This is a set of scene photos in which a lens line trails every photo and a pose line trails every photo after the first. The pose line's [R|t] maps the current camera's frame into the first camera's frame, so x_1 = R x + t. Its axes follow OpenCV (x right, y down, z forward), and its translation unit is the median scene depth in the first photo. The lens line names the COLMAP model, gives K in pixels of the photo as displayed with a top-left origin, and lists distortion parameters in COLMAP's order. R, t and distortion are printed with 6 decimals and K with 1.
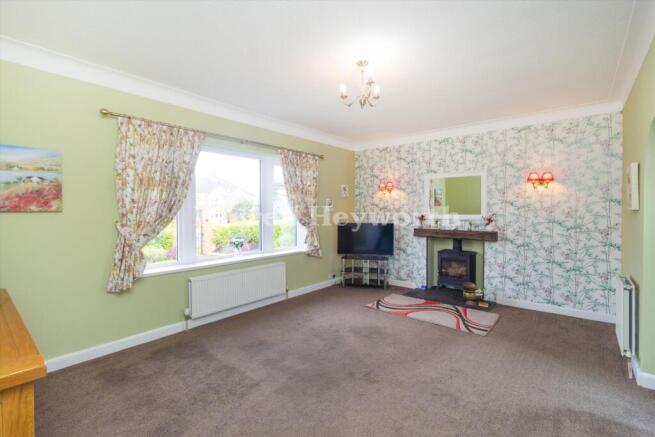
lens RADIAL K [[303.2, 0, 326.6], [0, 303.2, 213.4], [0, 0, 1]] dist [0.000188, 0.000339]
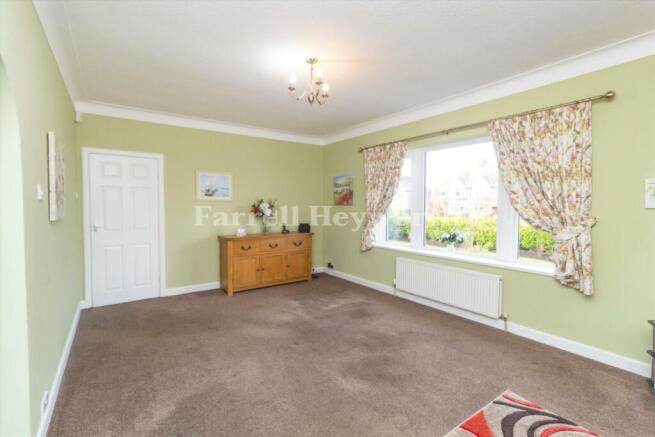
lens RADIAL K [[303.2, 0, 326.6], [0, 303.2, 213.4], [0, 0, 1]] dist [0.000188, 0.000339]
pose [[-0.251519, 0.030288, -0.967378, 0.808062], [-0.010813, 0.999360, 0.034101, -0.012227], [0.967792, 0.019037, -0.251030, 0.957369]]
